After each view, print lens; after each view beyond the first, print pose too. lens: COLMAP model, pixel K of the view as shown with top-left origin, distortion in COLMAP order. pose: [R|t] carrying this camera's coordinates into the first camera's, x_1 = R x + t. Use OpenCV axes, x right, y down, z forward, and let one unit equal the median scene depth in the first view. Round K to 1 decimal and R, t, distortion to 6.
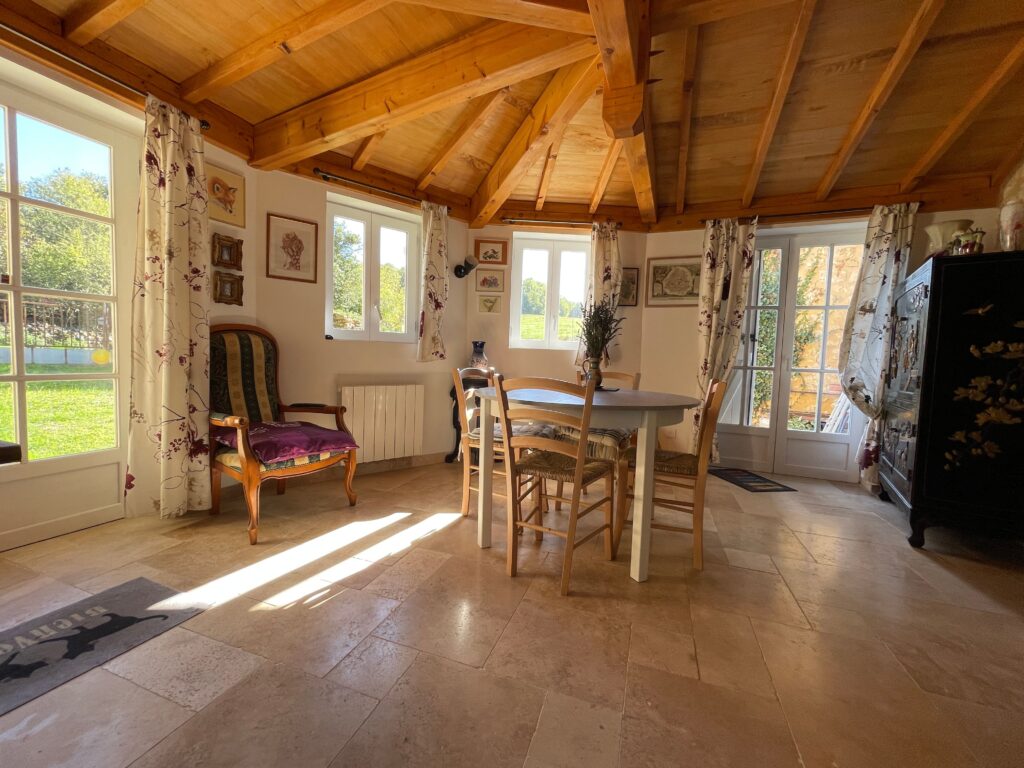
lens RADIAL K [[413.7, 0, 504.8], [0, 413.7, 380.6], [0, 0, 1]] dist [-0.000422, 0.000084]
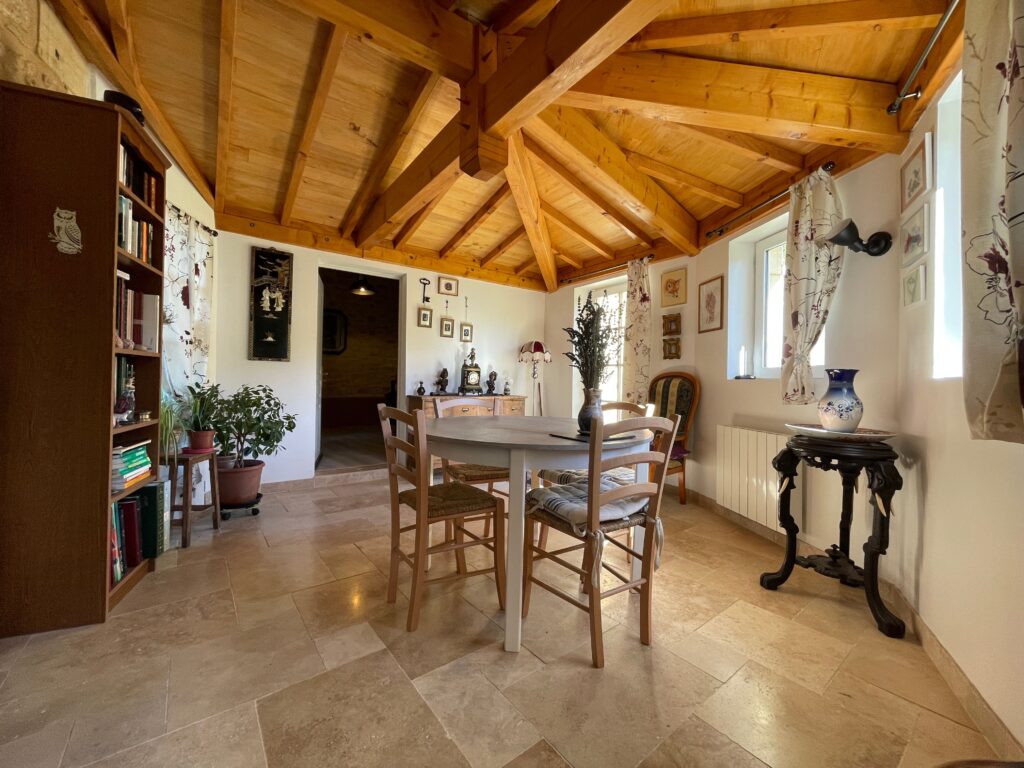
lens RADIAL K [[413.7, 0, 507.3], [0, 413.7, 379.7], [0, 0, 1]] dist [-0.000422, 0.000084]
pose [[-0.531481, -0.049493, -0.845623, 0.875433], [-0.090766, 0.995871, -0.001240, -0.056260], [0.842193, 0.076095, -0.533779, 1.279895]]
